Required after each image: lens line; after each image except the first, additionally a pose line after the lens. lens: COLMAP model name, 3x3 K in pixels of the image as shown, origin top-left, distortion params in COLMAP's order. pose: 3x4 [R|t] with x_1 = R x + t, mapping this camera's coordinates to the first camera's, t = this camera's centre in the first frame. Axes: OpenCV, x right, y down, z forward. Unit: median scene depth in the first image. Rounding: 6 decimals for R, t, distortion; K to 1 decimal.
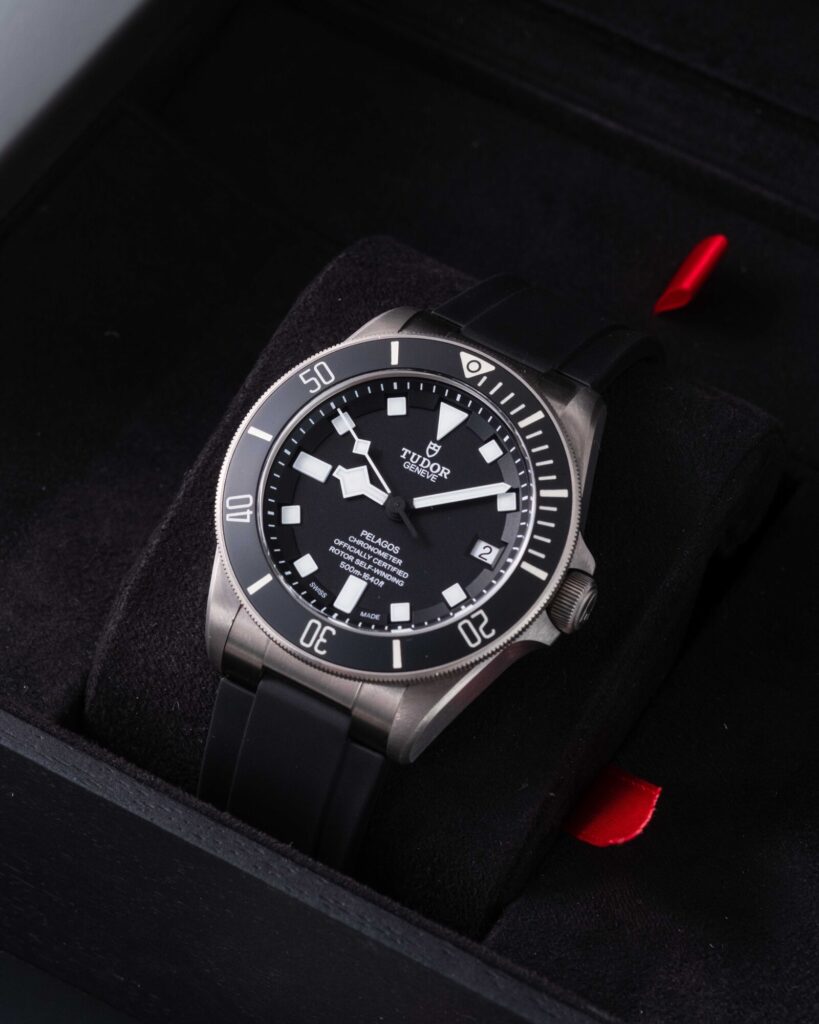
lens RADIAL K [[3967.0, 0, 431.7], [0, 3967.0, 544.4], [0, 0, 1]] dist [0.445664, 0.000000]
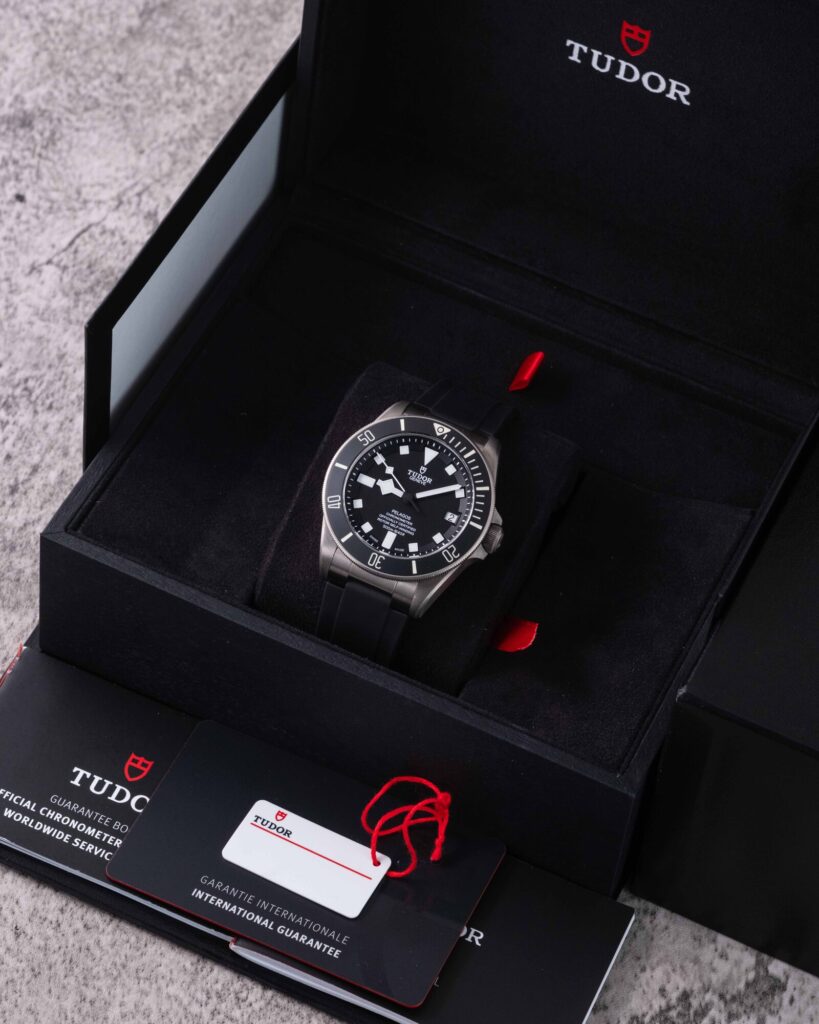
lens RADIAL K [[3967.0, 0, 408.5], [0, 3967.0, 518.9], [0, 0, 1]] dist [0.445664, 0.000000]
pose [[0.994905, -0.045096, 0.090166, -0.199479], [0.043371, 0.998838, 0.020995, -0.042582], [-0.091008, -0.016977, 0.995705, -1.108263]]
